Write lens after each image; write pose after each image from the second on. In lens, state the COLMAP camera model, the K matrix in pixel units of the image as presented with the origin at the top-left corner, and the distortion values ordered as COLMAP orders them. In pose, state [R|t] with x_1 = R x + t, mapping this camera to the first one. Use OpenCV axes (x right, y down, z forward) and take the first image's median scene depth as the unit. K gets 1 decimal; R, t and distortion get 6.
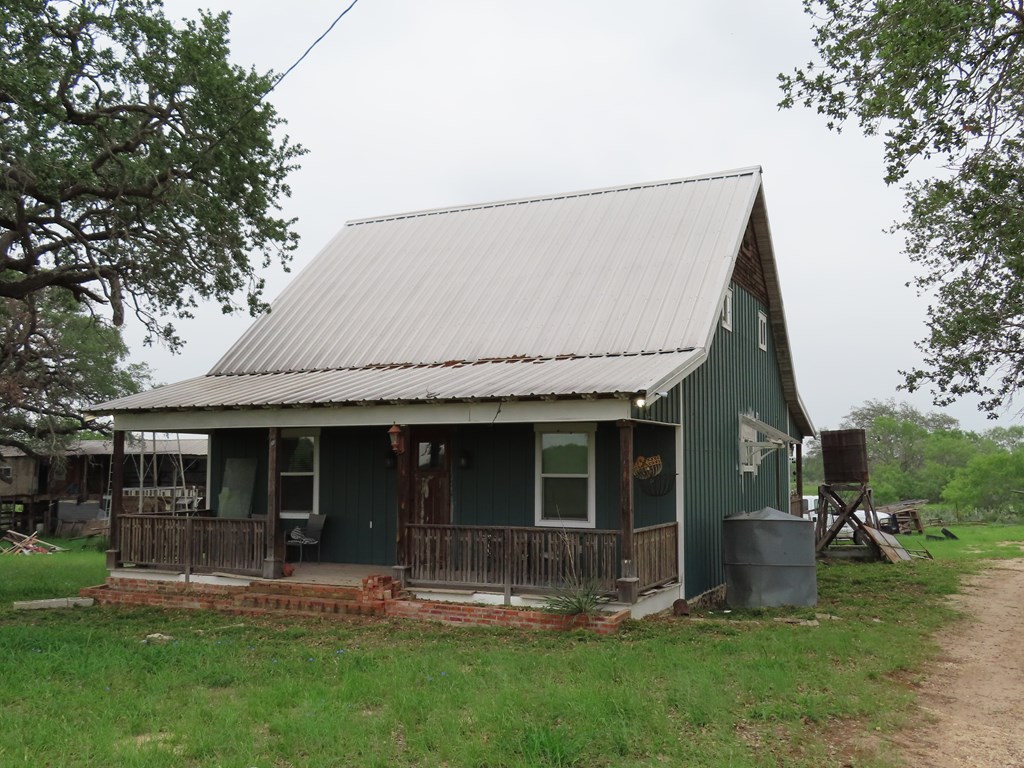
lens RADIAL K [[987.8, 0, 512.0], [0, 987.8, 384.0], [0, 0, 1]] dist [-0.002661, 0.001206]
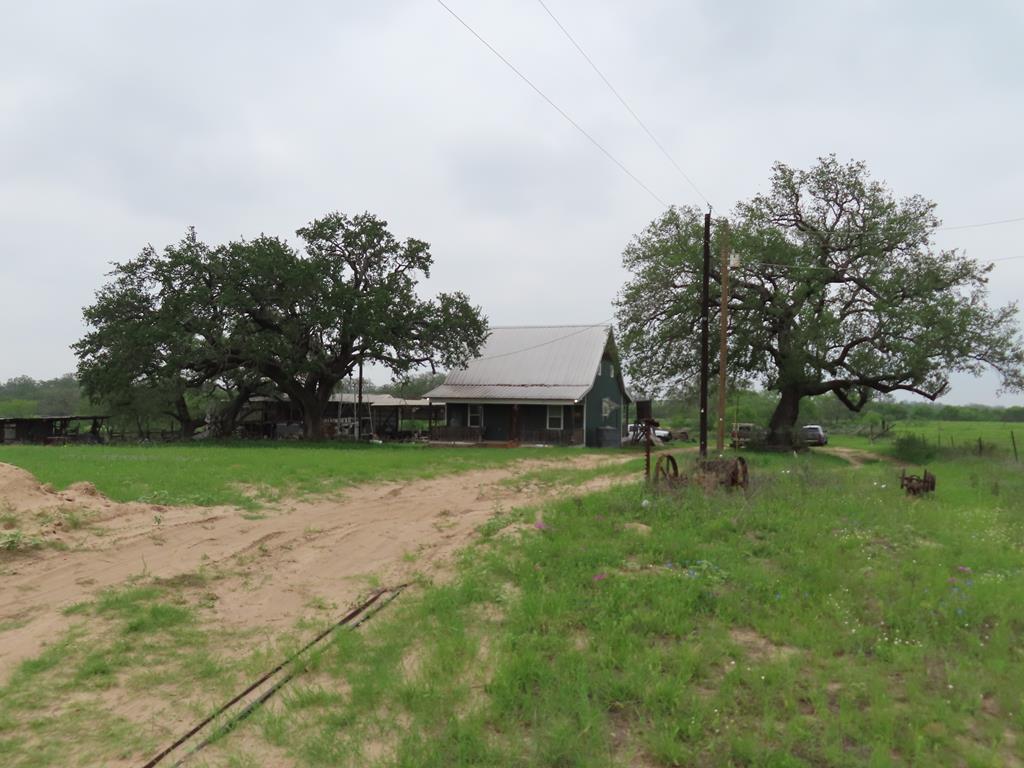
lens RADIAL K [[732.9, 0, 512.0], [0, 732.9, 384.0], [0, 0, 1]] dist [-0.003562, 0.001106]
pose [[0.998236, 0.014545, 0.057563, -0.252492], [-0.017674, 0.998373, 0.054219, -0.167593], [-0.056681, -0.055141, 0.996868, -1.648539]]
